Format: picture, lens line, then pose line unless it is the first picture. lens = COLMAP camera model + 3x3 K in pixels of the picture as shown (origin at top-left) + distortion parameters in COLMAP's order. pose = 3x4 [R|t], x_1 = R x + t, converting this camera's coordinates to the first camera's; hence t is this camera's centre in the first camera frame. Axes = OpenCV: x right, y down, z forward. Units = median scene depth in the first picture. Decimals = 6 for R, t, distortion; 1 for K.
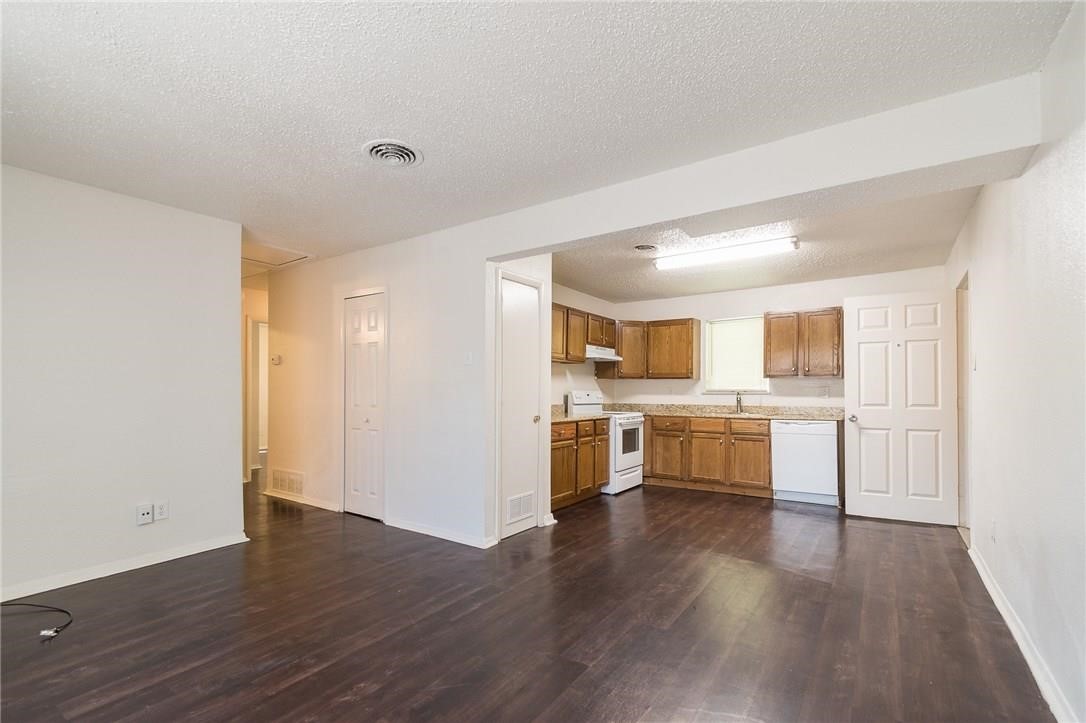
lens RADIAL K [[491.5, 0, 538.7], [0, 491.5, 391.2], [0, 0, 1]] dist [-0.000942, -0.000371]
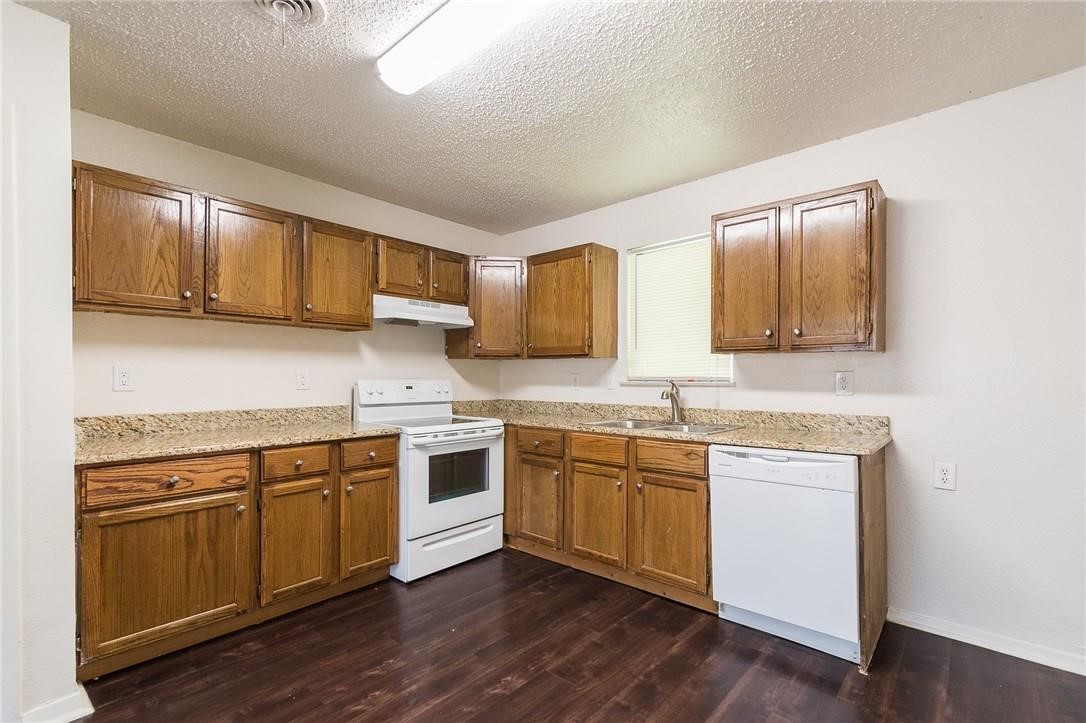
lens RADIAL K [[492.0, 0, 544.8], [0, 492.0, 378.0], [0, 0, 1]] dist [-0.000862, -0.000401]
pose [[0.993213, -0.004408, -0.116227, 0.340783], [0.005006, 0.999976, 0.004855, -0.005436], [0.116203, -0.005404, 0.993211, 0.485991]]
